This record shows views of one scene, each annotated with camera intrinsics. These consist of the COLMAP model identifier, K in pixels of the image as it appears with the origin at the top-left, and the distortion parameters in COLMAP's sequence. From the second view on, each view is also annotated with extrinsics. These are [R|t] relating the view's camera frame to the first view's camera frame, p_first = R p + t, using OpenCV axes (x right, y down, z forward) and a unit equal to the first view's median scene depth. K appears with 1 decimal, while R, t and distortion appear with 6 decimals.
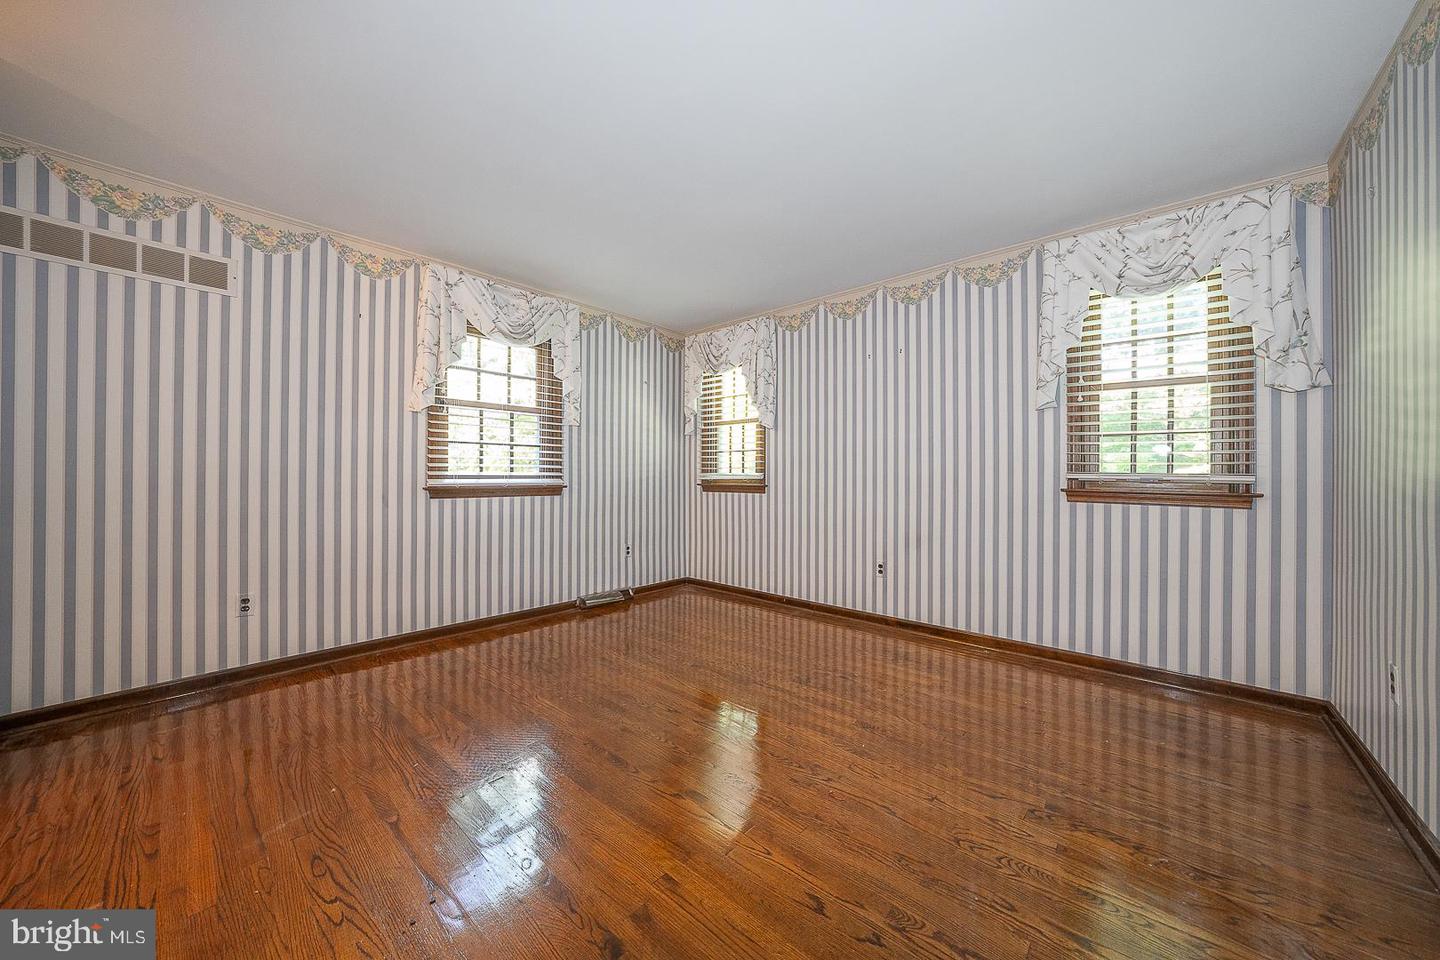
lens RADIAL K [[494.5, 0, 714.8], [0, 494.5, 474.4], [0, 0, 1]] dist [-0.014591, 0.001021]
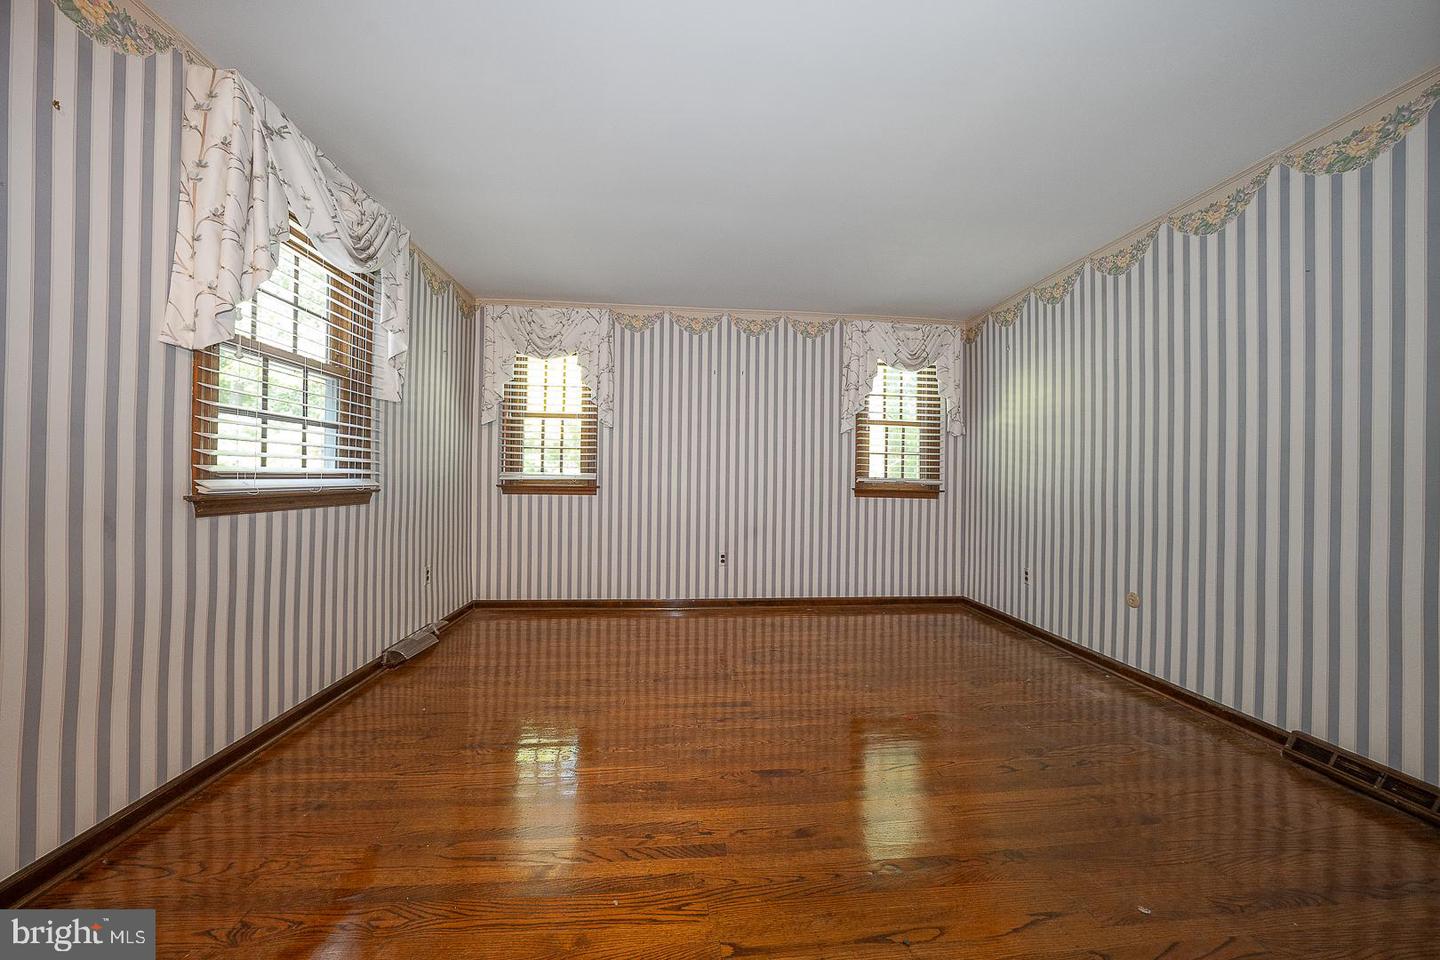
lens RADIAL K [[494.5, 0, 718.2], [0, 494.5, 477.7], [0, 0, 1]] dist [-0.014591, 0.001021]
pose [[0.680735, 0.007001, 0.732497, -0.518186], [-0.013510, 0.999904, 0.002999, -0.000851], [-0.732405, -0.011937, 0.680764, 0.224137]]
